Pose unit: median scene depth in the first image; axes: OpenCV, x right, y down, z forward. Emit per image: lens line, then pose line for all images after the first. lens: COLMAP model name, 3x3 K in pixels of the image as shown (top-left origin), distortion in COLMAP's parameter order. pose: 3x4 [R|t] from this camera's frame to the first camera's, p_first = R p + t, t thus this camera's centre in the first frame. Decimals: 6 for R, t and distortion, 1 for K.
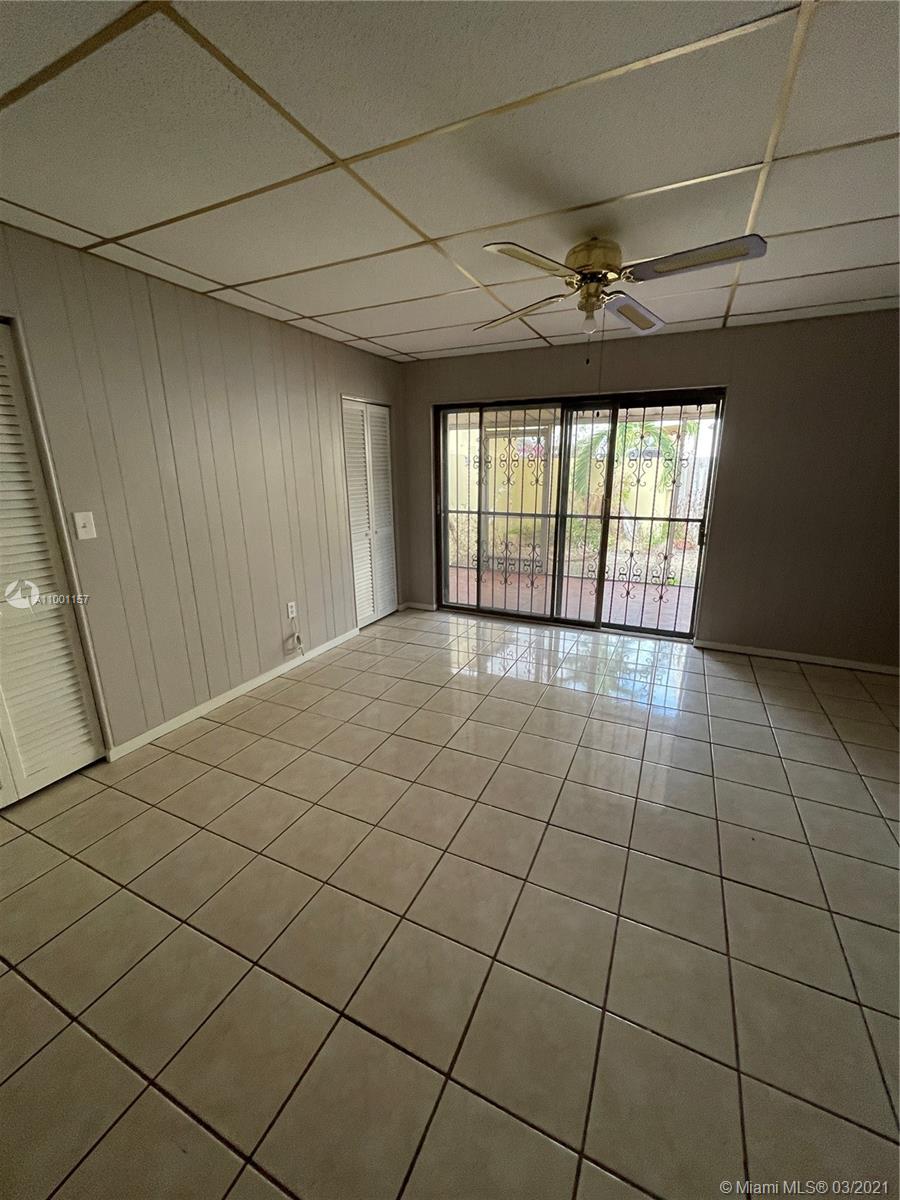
lens RADIAL K [[486.5, 0, 458.6], [0, 486.5, 597.4], [0, 0, 1]] dist [-0.001061, 0.001202]
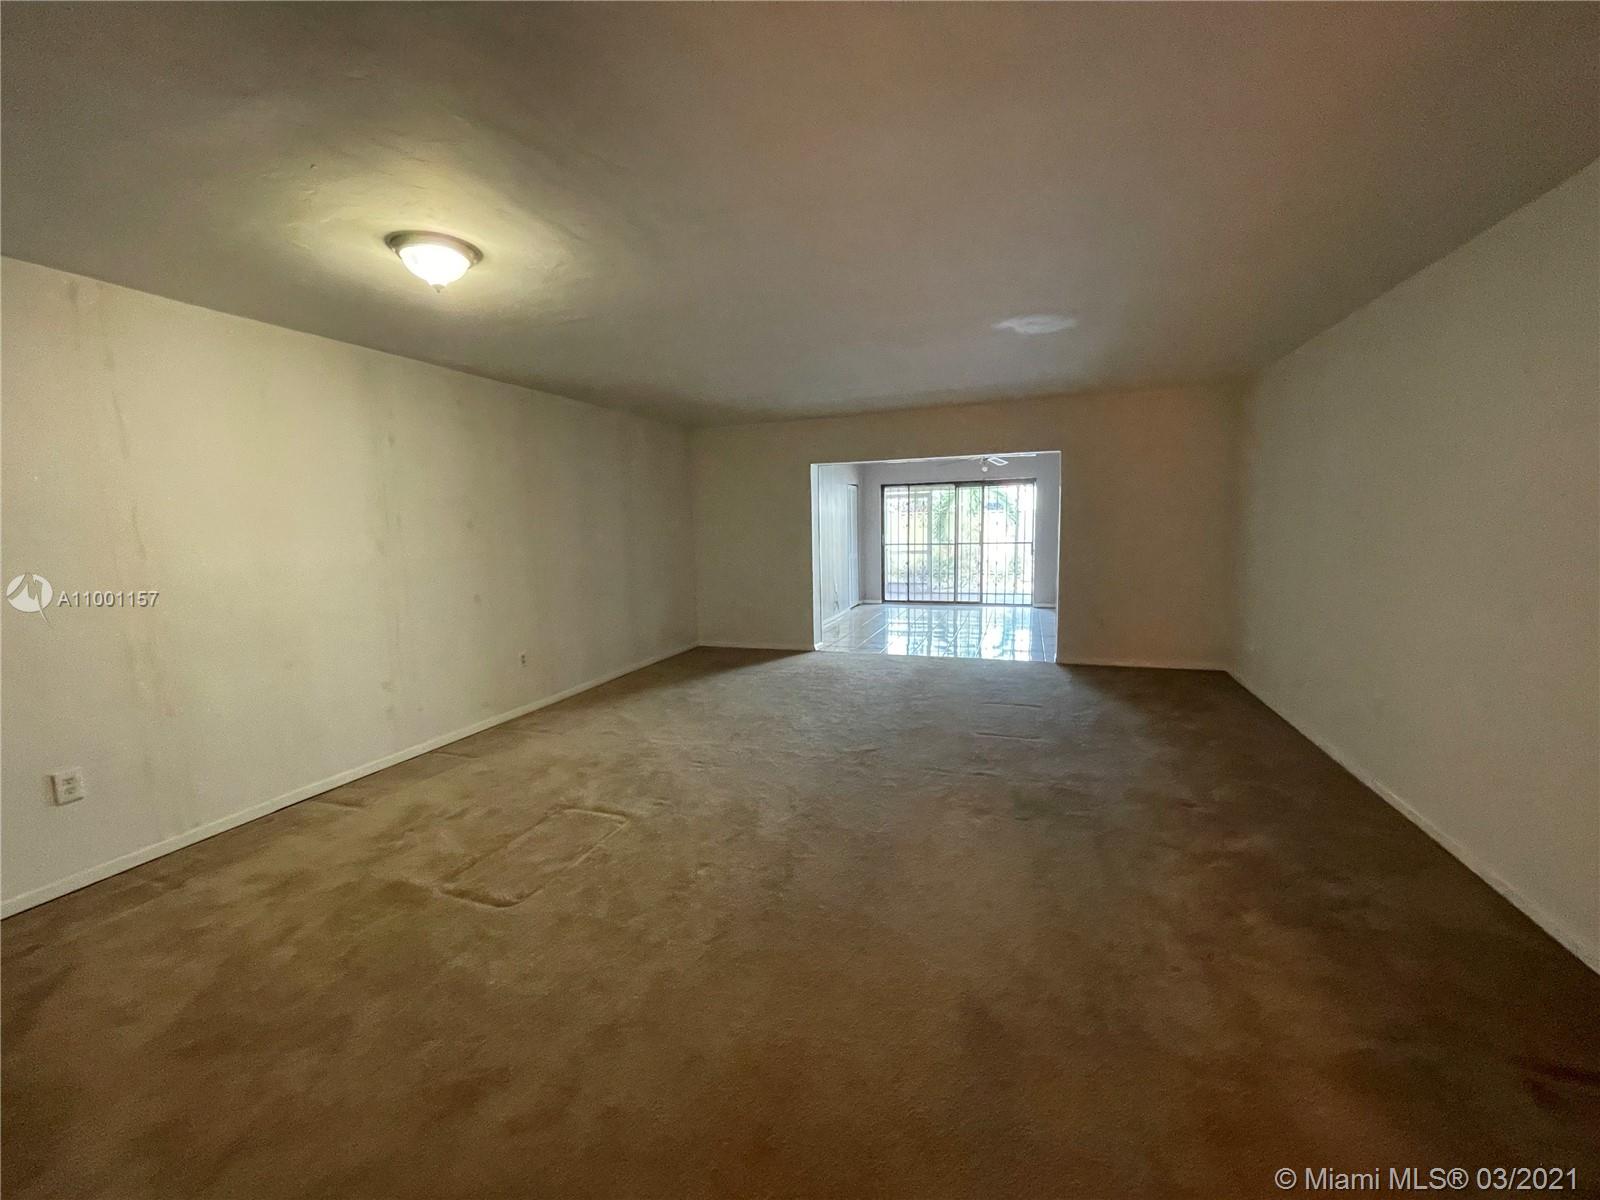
lens RADIAL K [[648.7, 0, 786.5], [0, 648.7, 609.0], [0, 0, 1]] dist [-0.001061, 0.001202]
pose [[0.998250, -0.022539, 0.054670, -0.544577], [0.029742, 0.990434, -0.134746, 0.372490], [-0.051110, 0.136136, 0.989371, -1.291250]]
